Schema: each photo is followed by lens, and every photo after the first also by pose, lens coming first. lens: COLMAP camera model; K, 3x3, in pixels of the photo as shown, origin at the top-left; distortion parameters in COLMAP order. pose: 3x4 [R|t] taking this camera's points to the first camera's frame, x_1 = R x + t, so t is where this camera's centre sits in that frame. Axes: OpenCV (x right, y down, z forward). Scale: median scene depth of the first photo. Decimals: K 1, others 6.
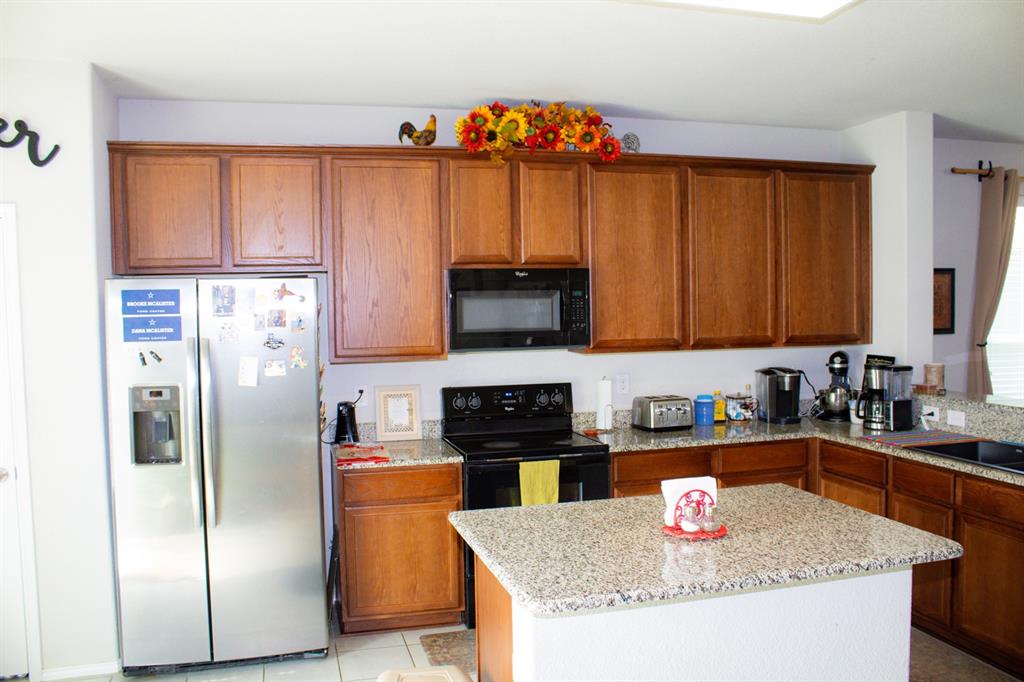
lens RADIAL K [[854.5, 0, 522.5], [0, 854.5, 342.5], [0, 0, 1]] dist [-0.156039, 0.130607]
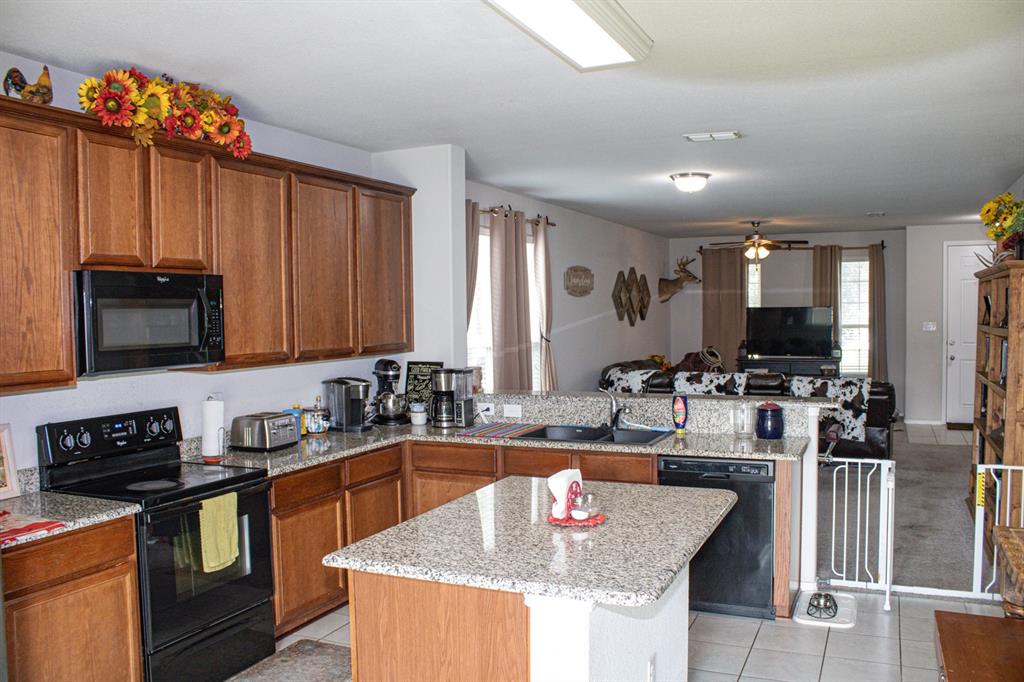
lens RADIAL K [[854.5, 0, 519.7], [0, 854.5, 344.5], [0, 0, 1]] dist [-0.156039, 0.130607]
pose [[0.638158, -0.024459, 0.769516, -0.401651], [0.037539, 0.999295, 0.000632, -0.003375], [-0.768989, 0.028484, 0.638627, 0.205100]]
